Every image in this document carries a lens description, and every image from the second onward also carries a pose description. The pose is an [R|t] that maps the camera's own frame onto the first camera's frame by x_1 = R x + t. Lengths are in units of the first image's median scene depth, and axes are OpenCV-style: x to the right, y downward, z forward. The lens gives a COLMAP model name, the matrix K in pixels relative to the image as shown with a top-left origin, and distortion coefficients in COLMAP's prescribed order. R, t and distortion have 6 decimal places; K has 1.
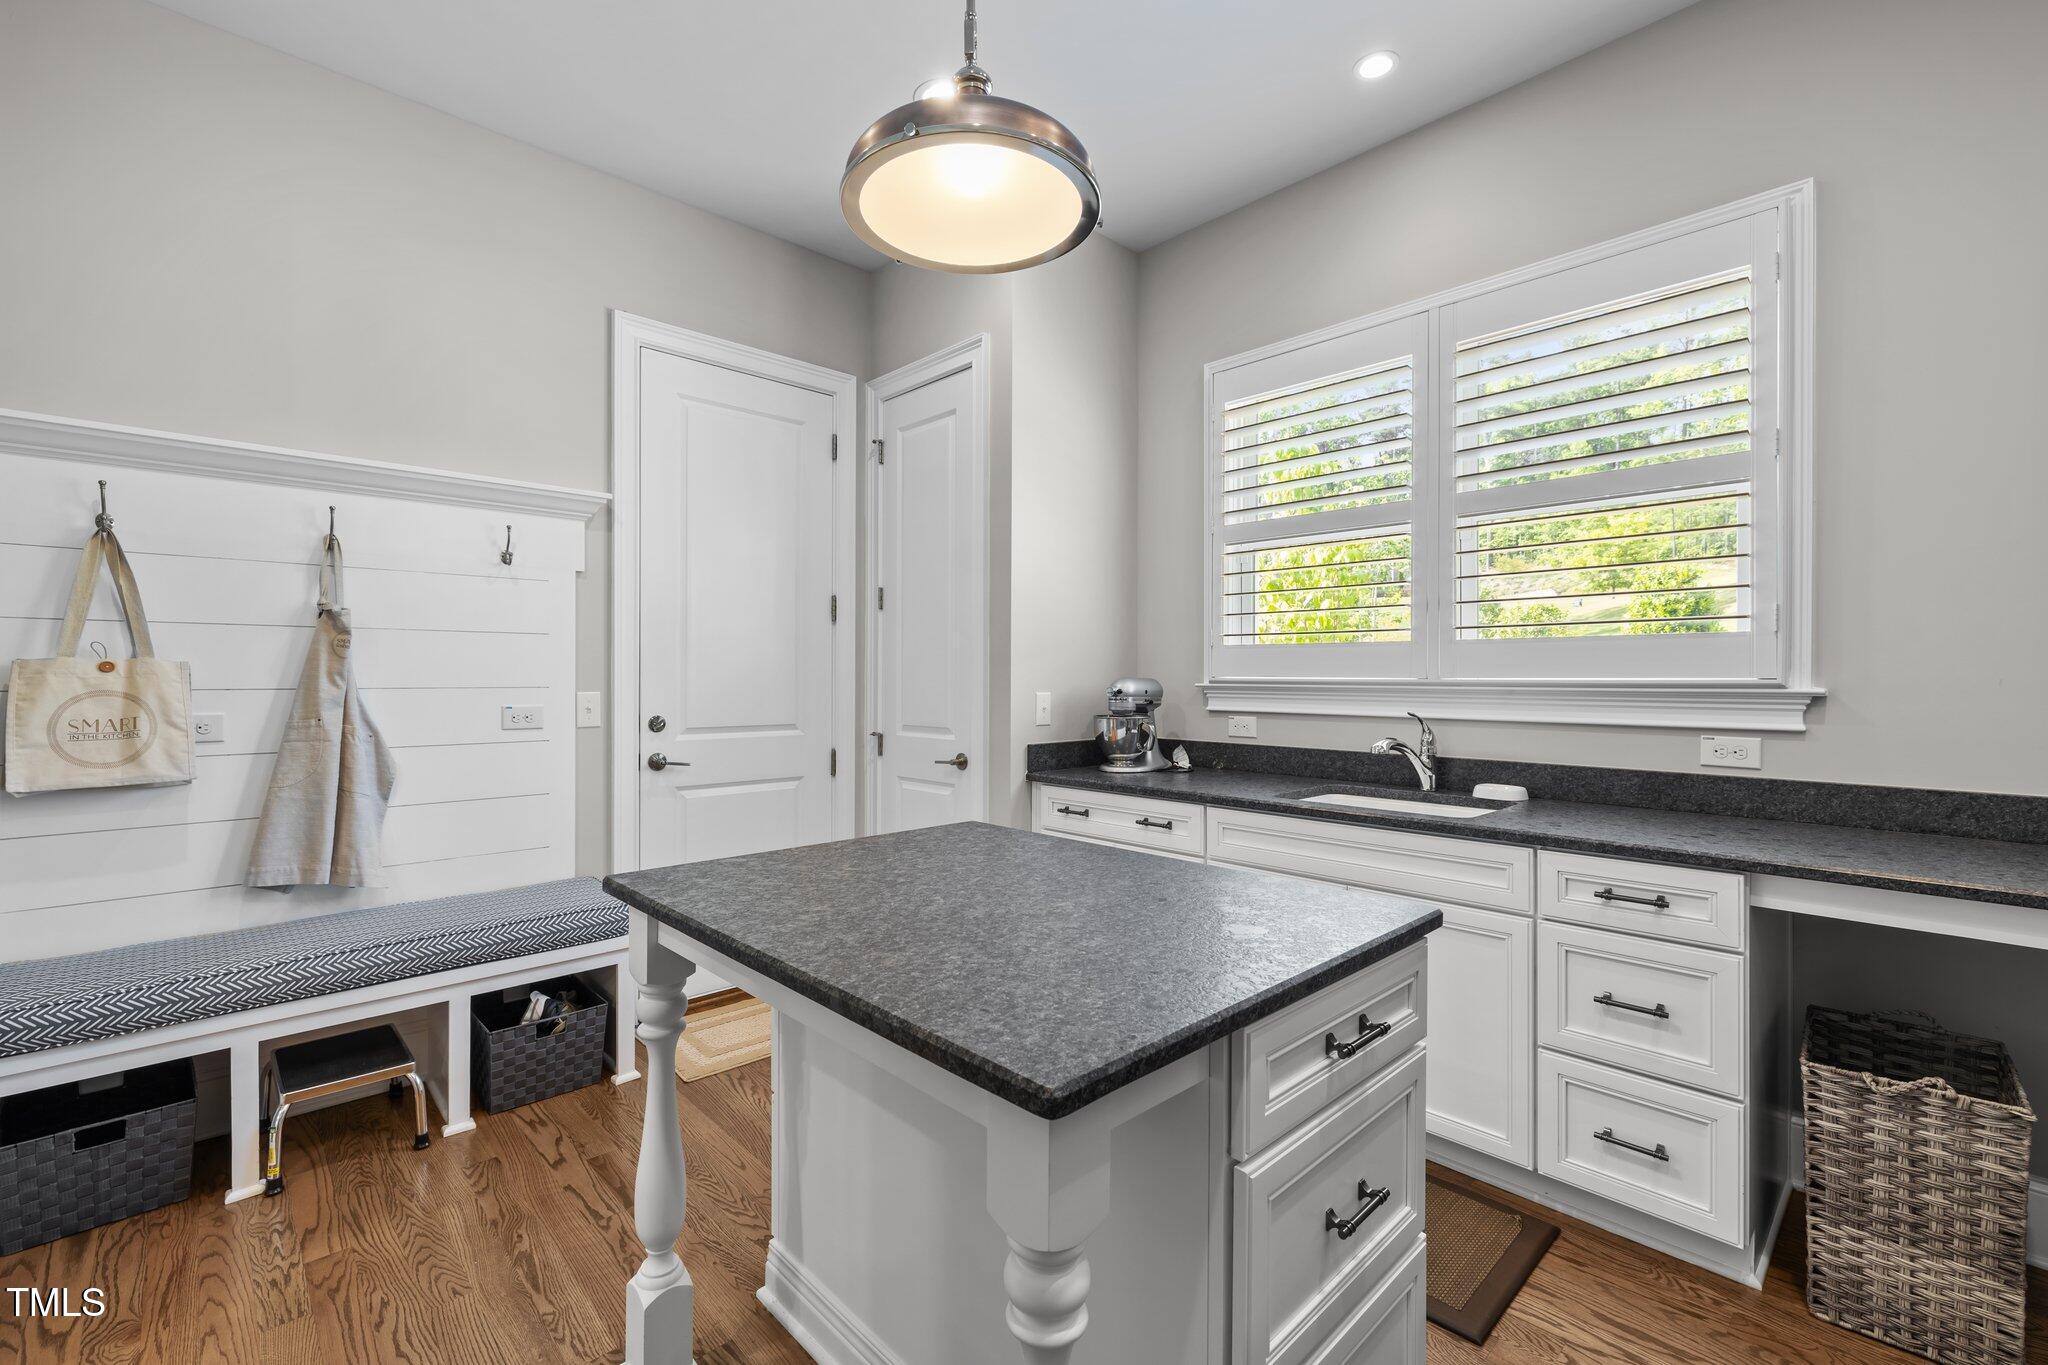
lens RADIAL K [[867.3, 0, 1024.0], [0, 867.3, 682.5], [0, 0, 1]] dist [-0.000272, -0.000323]
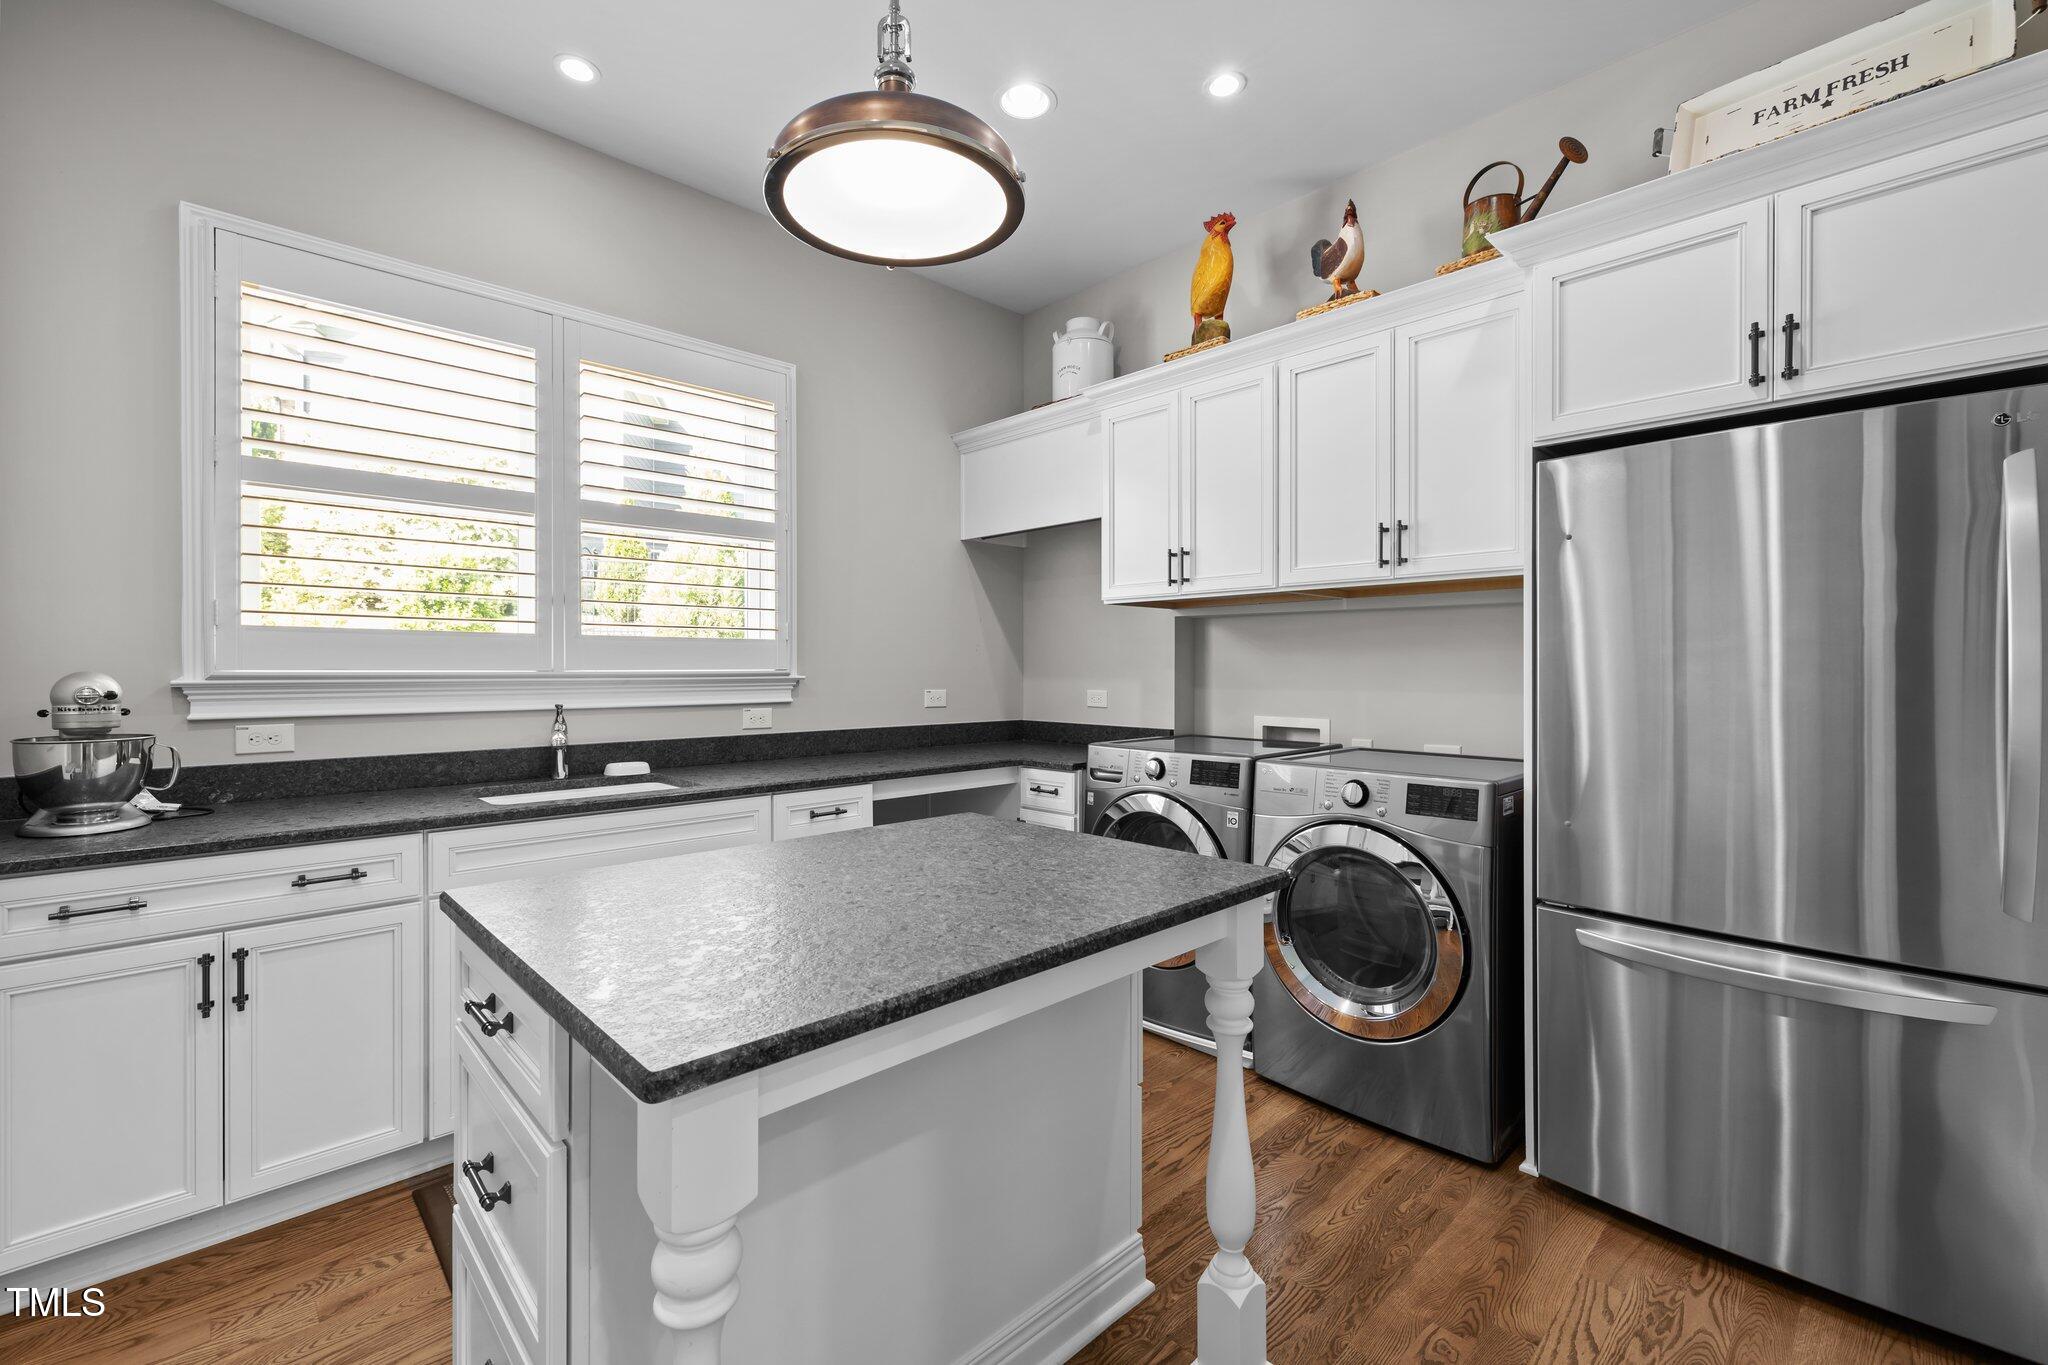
lens RADIAL K [[863.1, 0, 992.8], [0, 863.1, 673.5], [0, 0, 1]] dist [-0.000109, -0.000138]
pose [[0.017805, -0.005073, 0.999829, -0.568280], [0.009853, 0.999939, 0.004898, -0.001280], [-0.999793, 0.009764, 0.017854, 0.471504]]
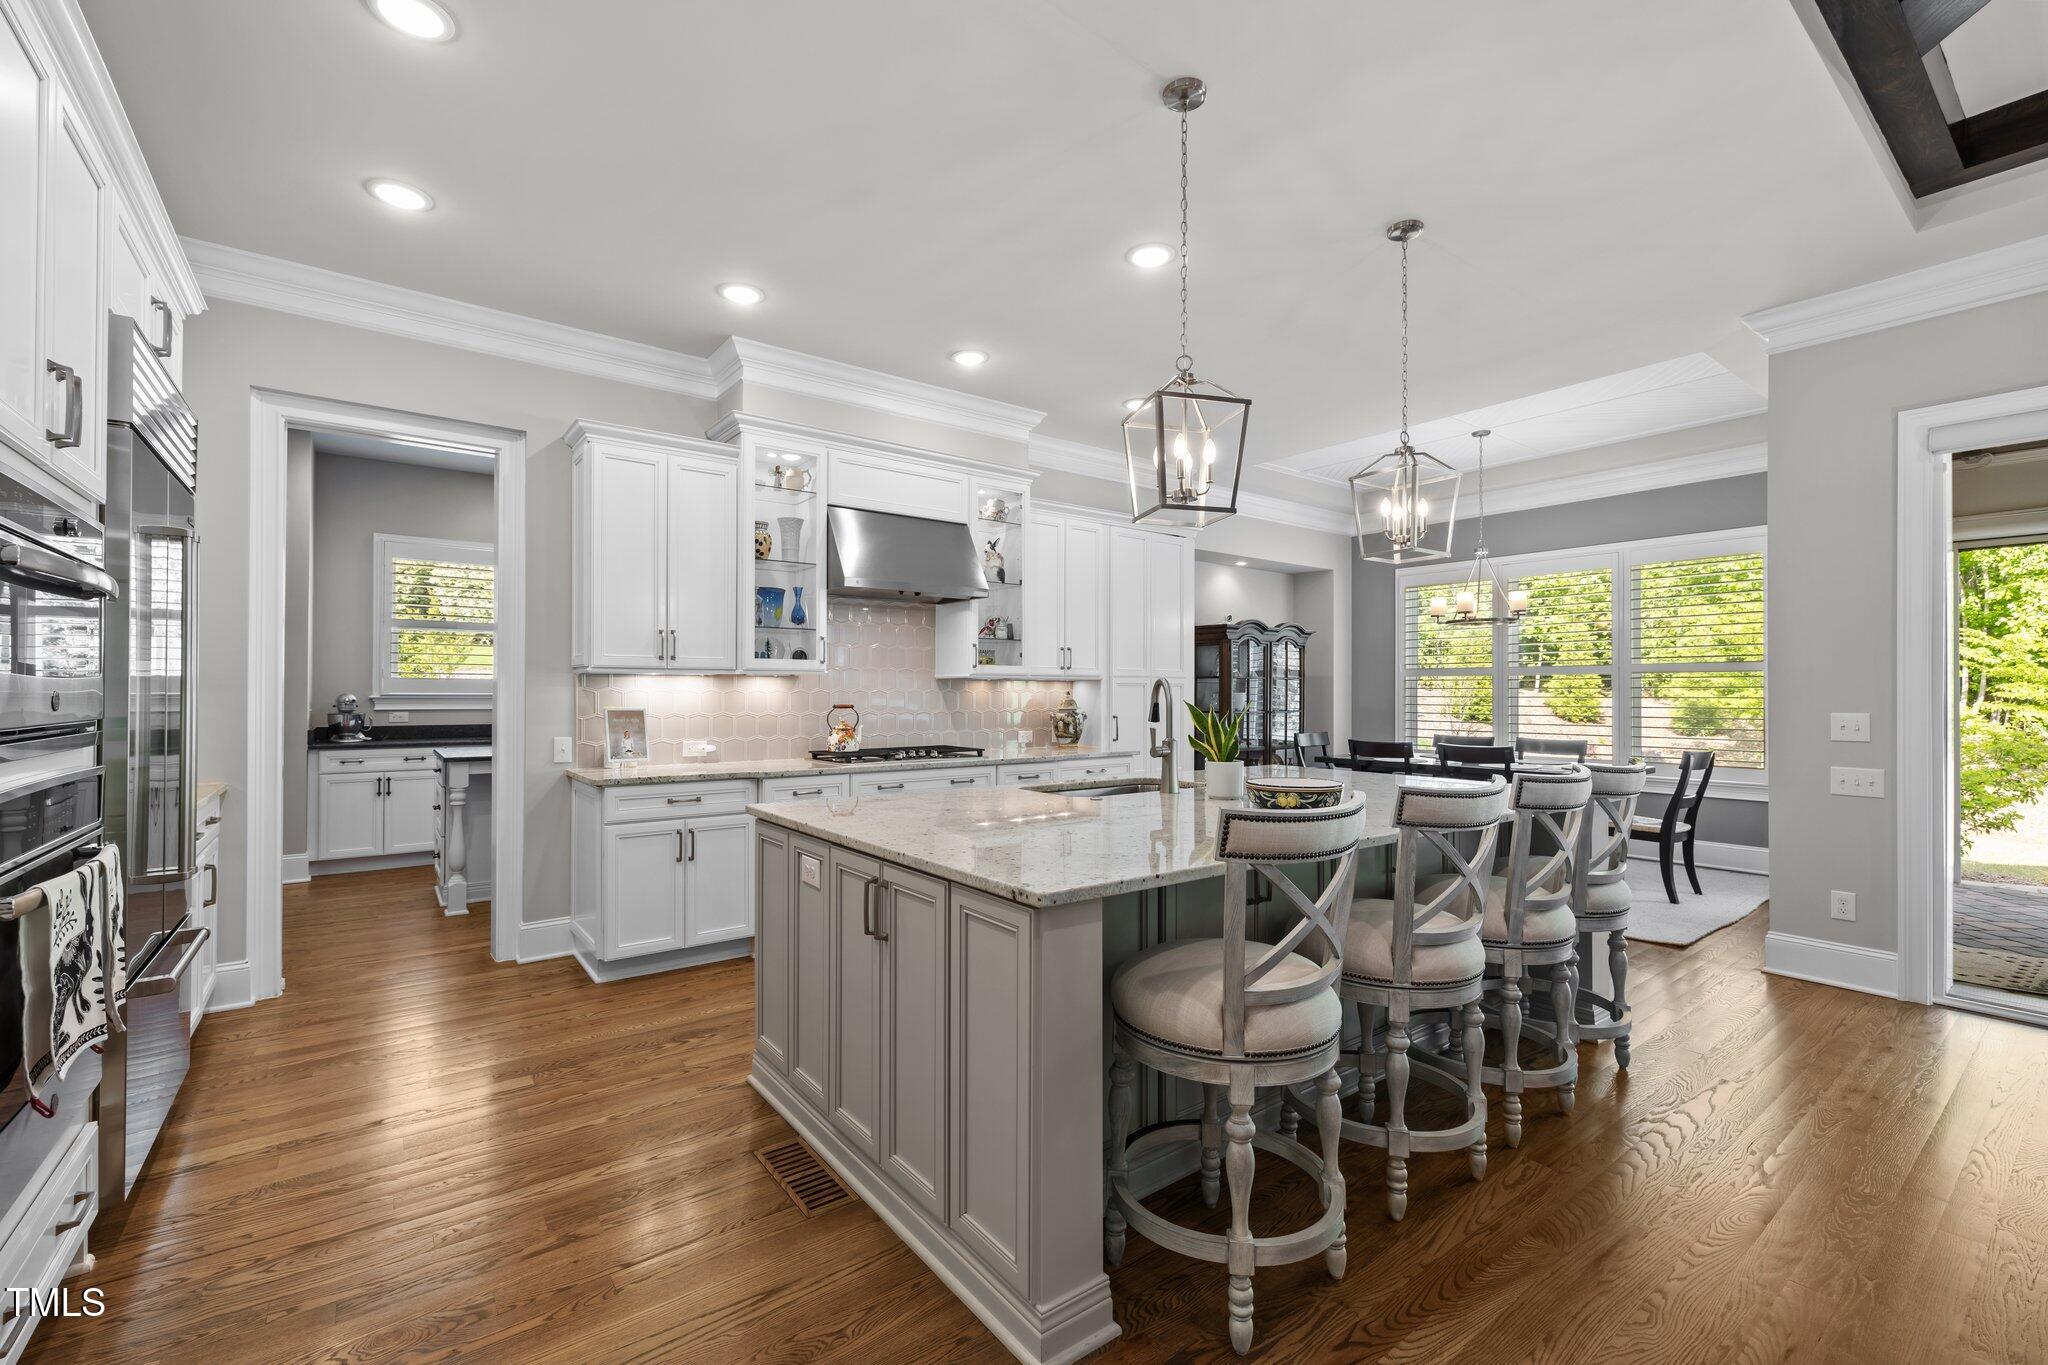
lens RADIAL K [[867.3, 0, 1024.0], [0, 867.3, 682.5], [0, 0, 1]] dist [-0.000272, -0.000323]
pose [[0.112068, 0.008544, 0.993664, -2.018967], [0.004129, 0.999950, -0.009064, -0.007206], [-0.993692, 0.005118, 0.112027, -0.873562]]
